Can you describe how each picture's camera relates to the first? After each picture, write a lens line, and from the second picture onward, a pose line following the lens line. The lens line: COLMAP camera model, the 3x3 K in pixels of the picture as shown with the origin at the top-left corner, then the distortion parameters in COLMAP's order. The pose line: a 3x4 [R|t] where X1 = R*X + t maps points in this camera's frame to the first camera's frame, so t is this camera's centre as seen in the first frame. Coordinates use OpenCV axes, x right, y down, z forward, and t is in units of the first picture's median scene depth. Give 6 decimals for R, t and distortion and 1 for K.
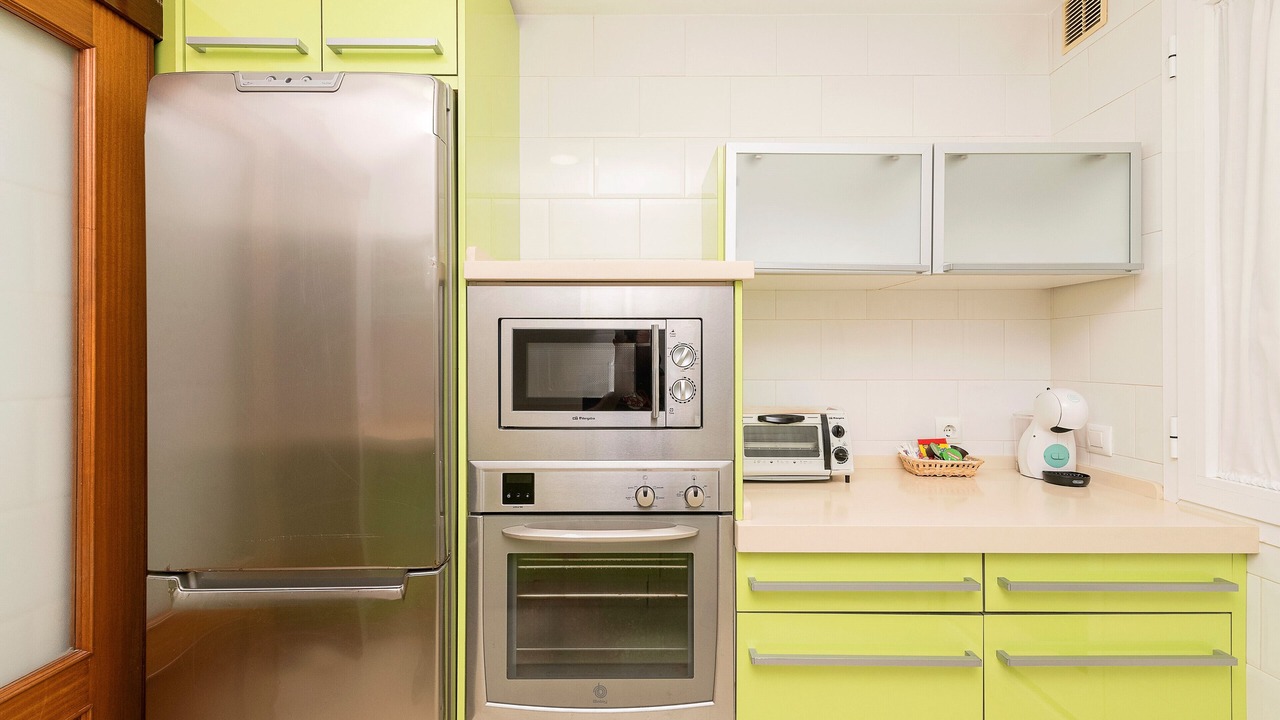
lens RADIAL K [[554.6, 0, 639.5], [0, 554.6, 352.1], [0, 0, 1]] dist [0.000437, -0.000368]
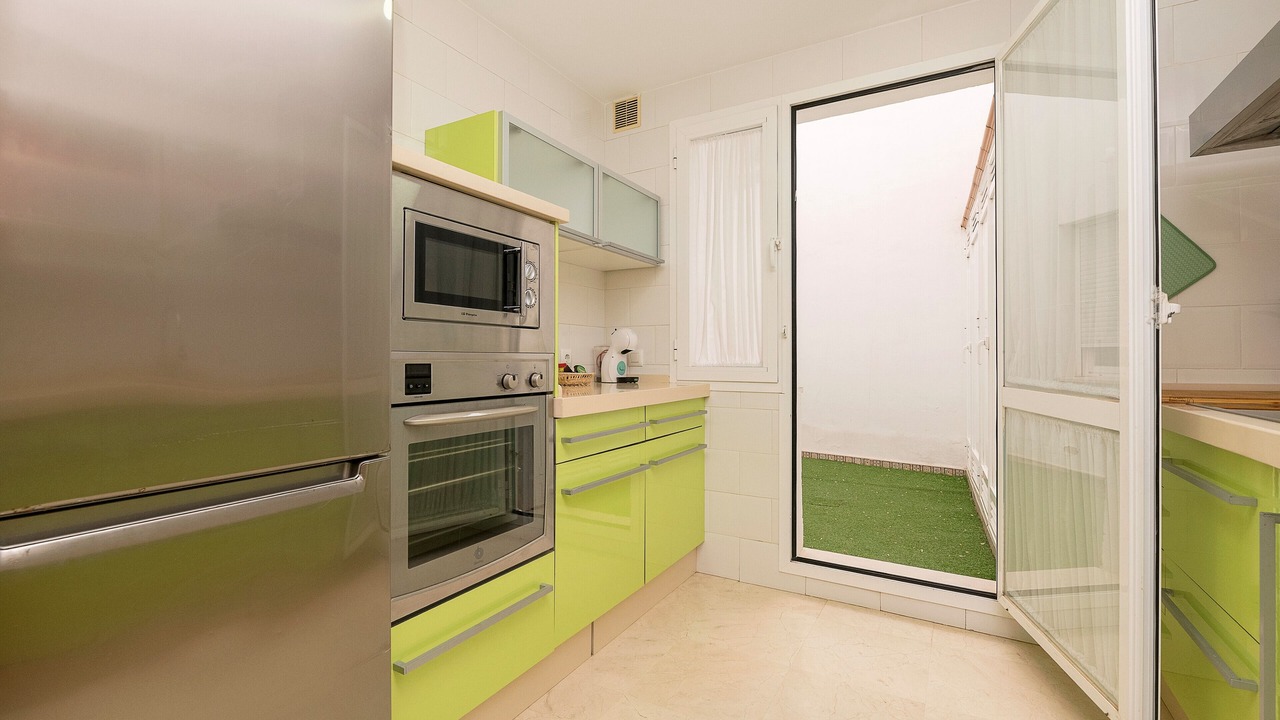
lens RADIAL K [[554.6, 0, 643.4], [0, 554.6, 361.9], [0, 0, 1]] dist [0.000437, -0.000368]
pose [[0.488369, -0.001759, 0.872635, -0.908164], [0.001620, 0.999998, 0.001109, 0.213675], [-0.872636, 0.000872, 0.488371, 0.139117]]
